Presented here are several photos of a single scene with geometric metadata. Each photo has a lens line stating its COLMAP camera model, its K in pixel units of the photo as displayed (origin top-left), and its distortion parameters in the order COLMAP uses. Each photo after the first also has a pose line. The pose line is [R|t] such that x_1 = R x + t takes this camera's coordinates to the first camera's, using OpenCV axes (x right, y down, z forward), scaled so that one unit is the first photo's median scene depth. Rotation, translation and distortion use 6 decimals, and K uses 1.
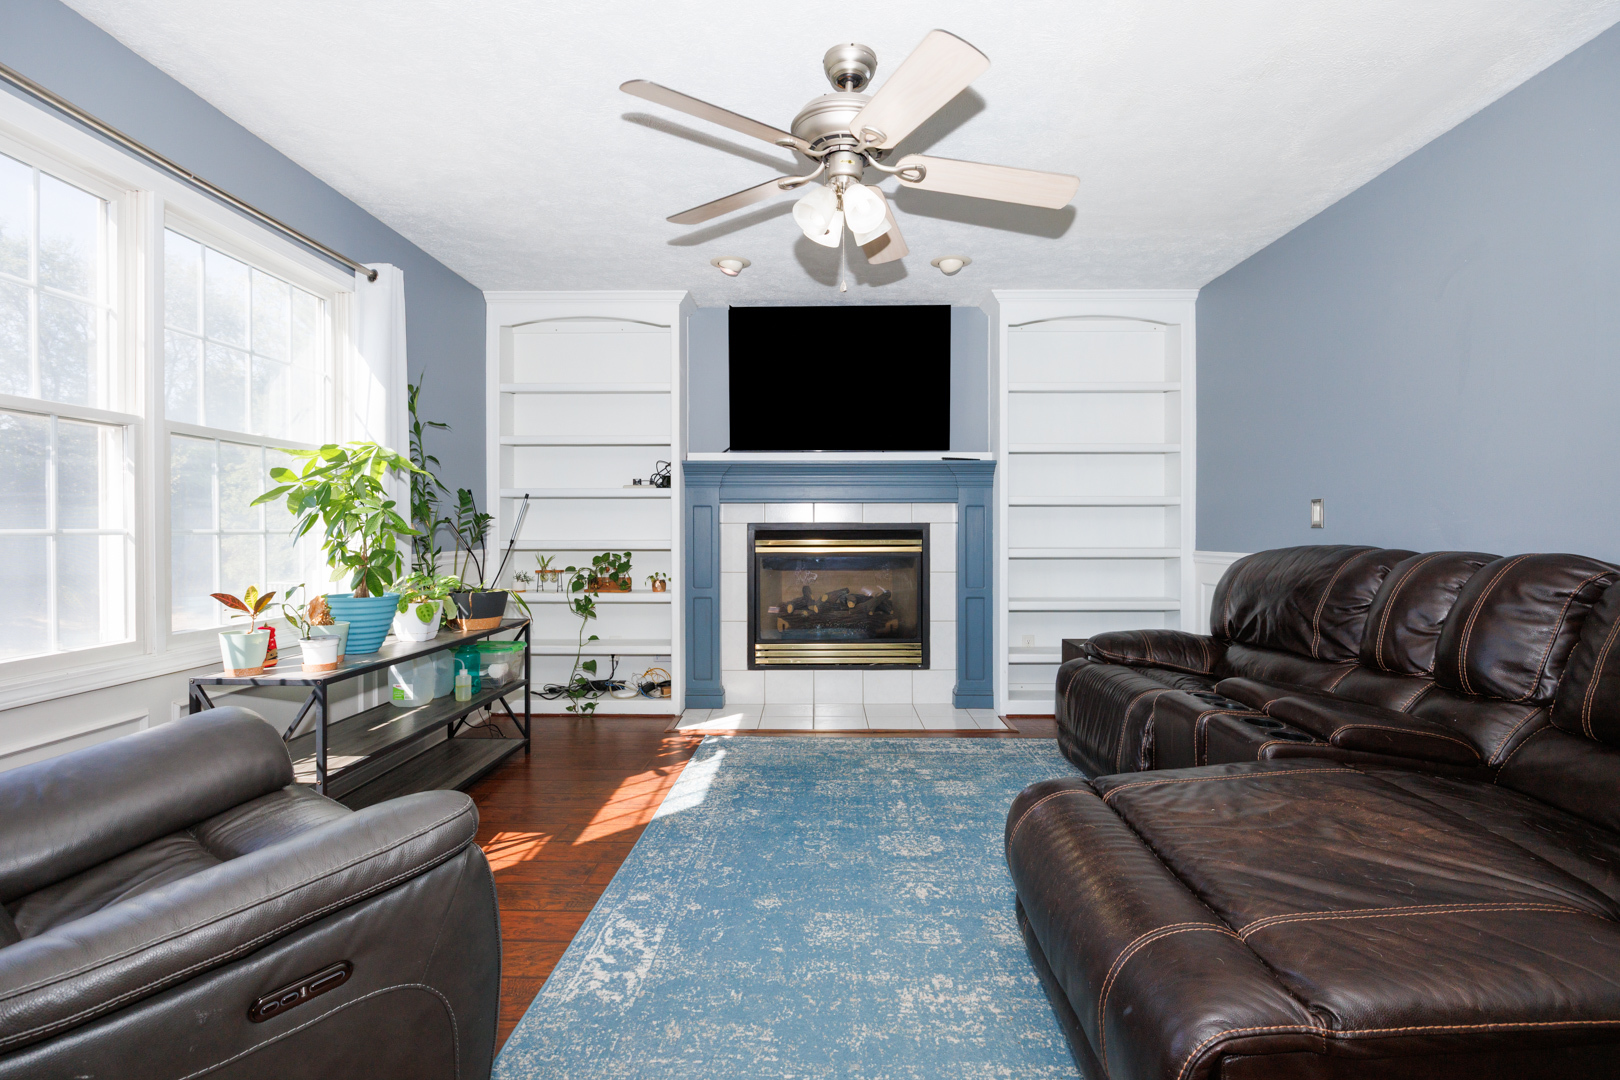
lens RADIAL K [[794.8, 0, 808.2], [0, 794.8, 531.1], [0, 0, 1]] dist [-0.011151, 0.000319]
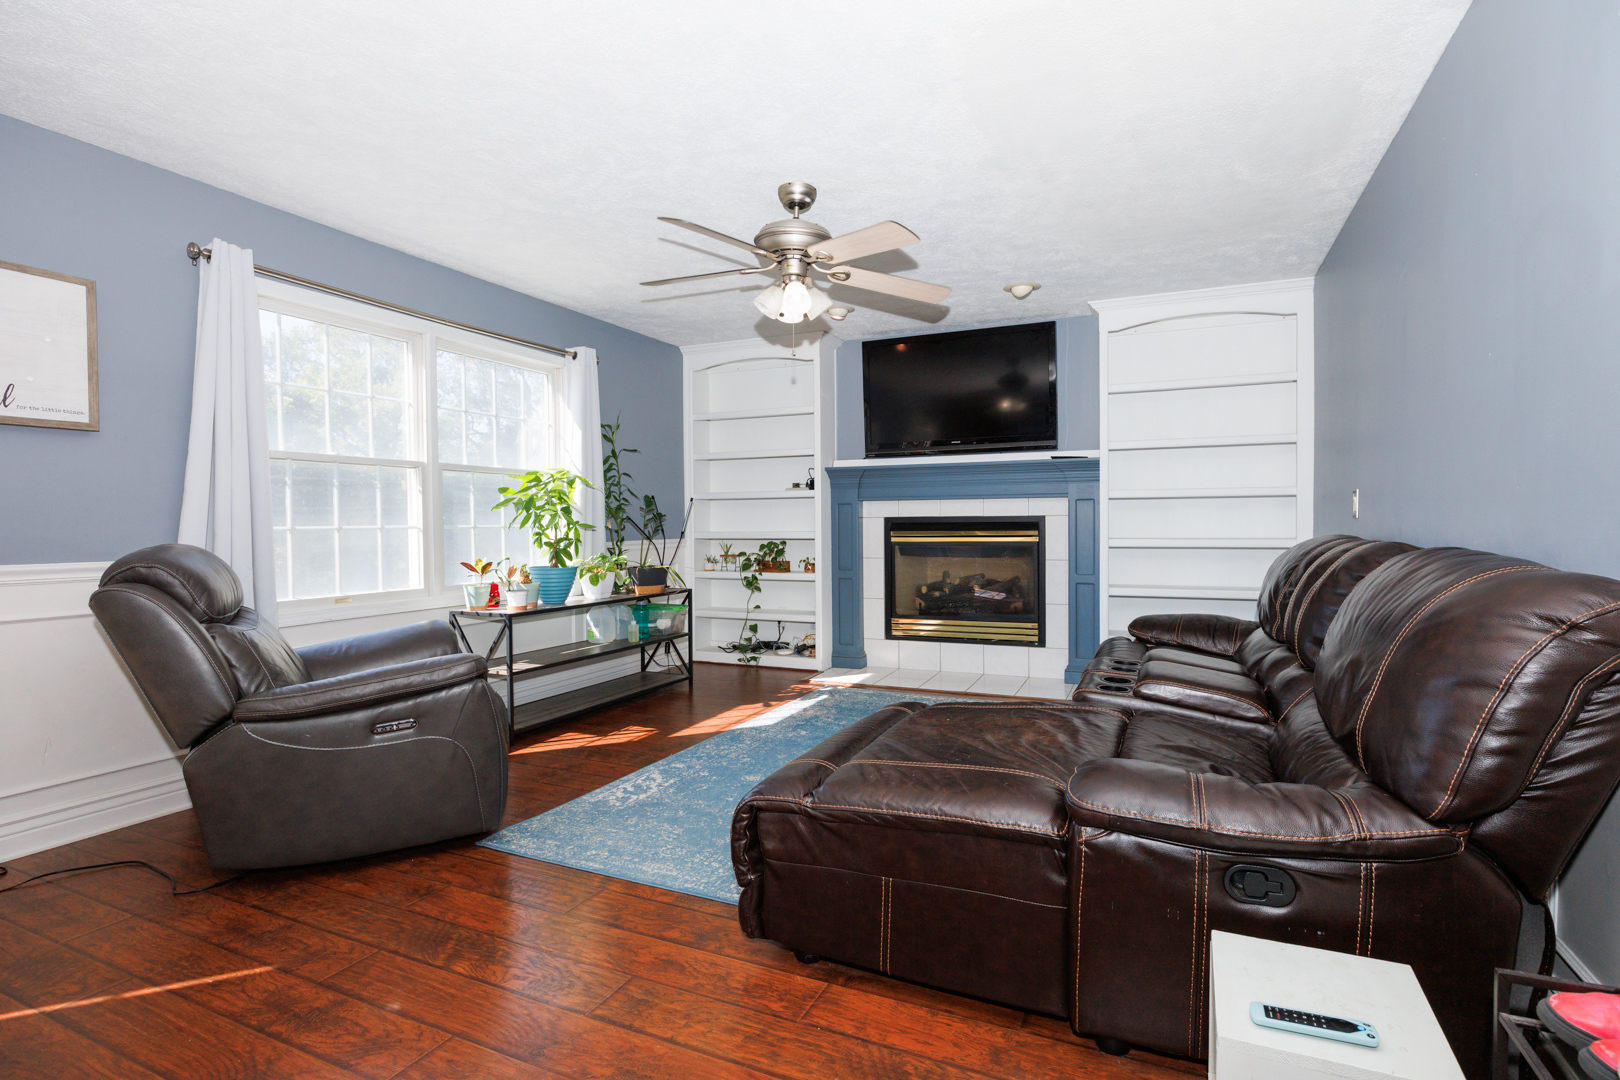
lens RADIAL K [[780.4, 0, 823.7], [0, 780.4, 536.8], [0, 0, 1]] dist [-0.010538, -0.000345]
pose [[0.927878, 0.000780, -0.372883, 0.304276], [0.005570, 0.999857, 0.015952, 0.000242], [0.372842, -0.016879, 0.927741, -0.139604]]
